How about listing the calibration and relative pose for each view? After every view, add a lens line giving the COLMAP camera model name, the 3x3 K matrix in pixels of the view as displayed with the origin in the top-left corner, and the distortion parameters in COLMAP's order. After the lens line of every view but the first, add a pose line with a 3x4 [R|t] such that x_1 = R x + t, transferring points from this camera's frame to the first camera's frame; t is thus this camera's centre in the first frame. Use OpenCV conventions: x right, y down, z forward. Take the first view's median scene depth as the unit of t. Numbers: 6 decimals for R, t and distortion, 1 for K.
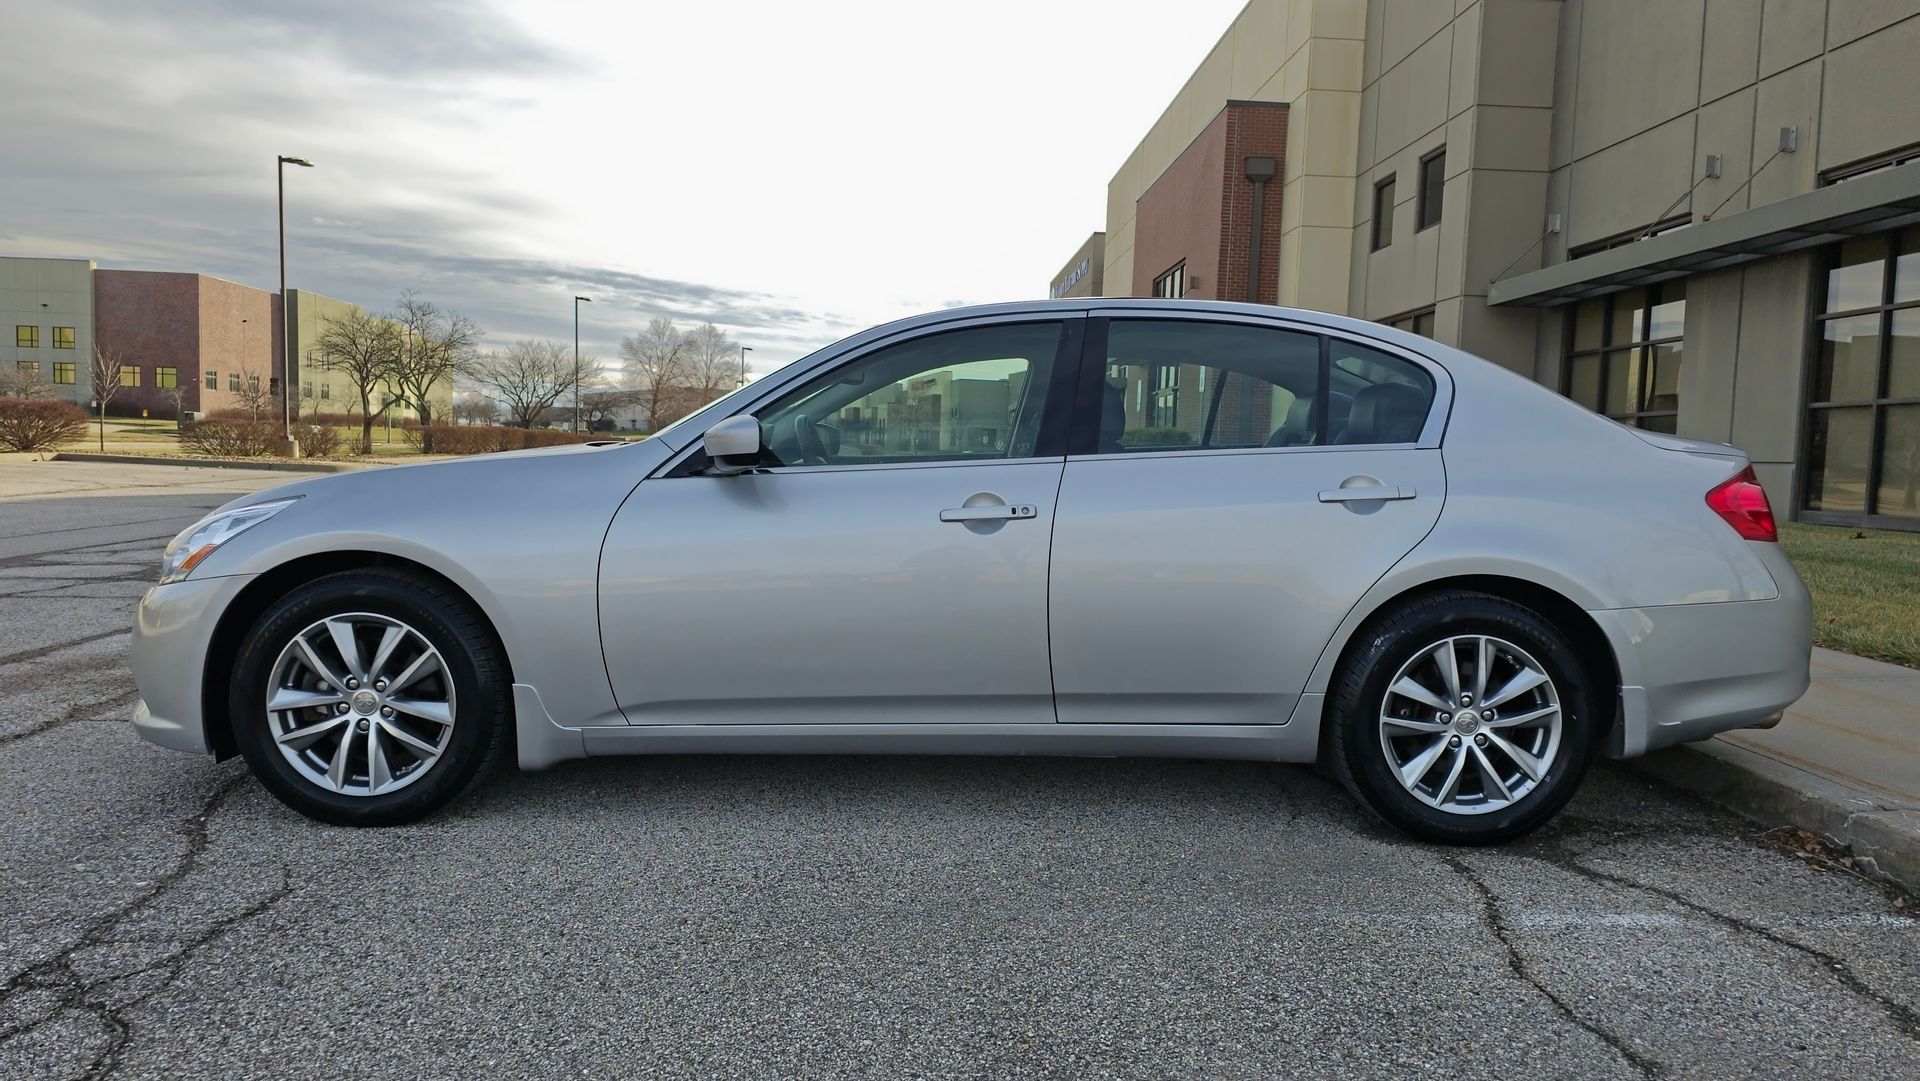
lens RADIAL K [[1267.2, 0, 956.9], [0, 1267.2, 563.7], [0, 0, 1]] dist [0.051643, -0.045576]
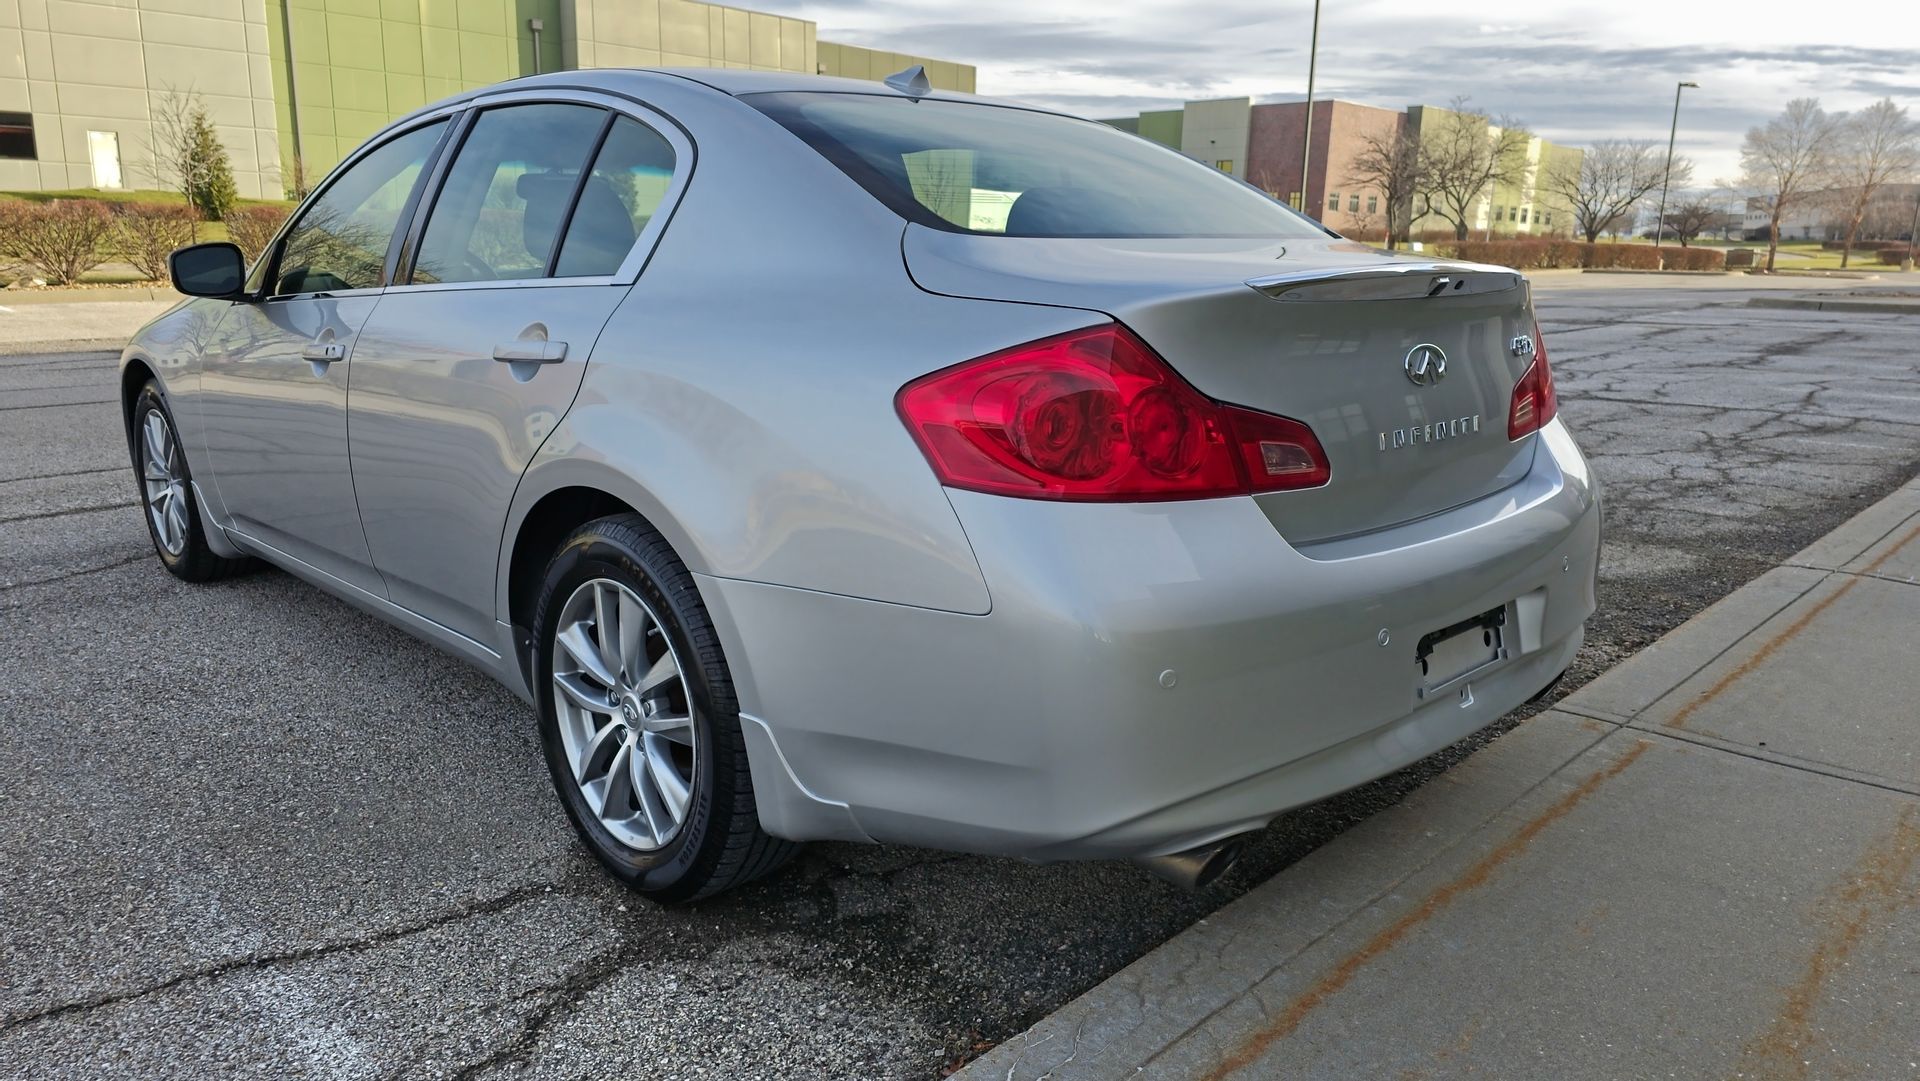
lens RADIAL K [[1267.2, 0, 956.9], [0, 1267.2, 563.7], [0, 0, 1]] dist [0.051643, -0.045576]
pose [[0.682587, 0.162548, -0.712498, 1.433006], [-0.061578, 0.984276, 0.165558, -0.103693], [0.728206, -0.069134, 0.681863, 1.003308]]
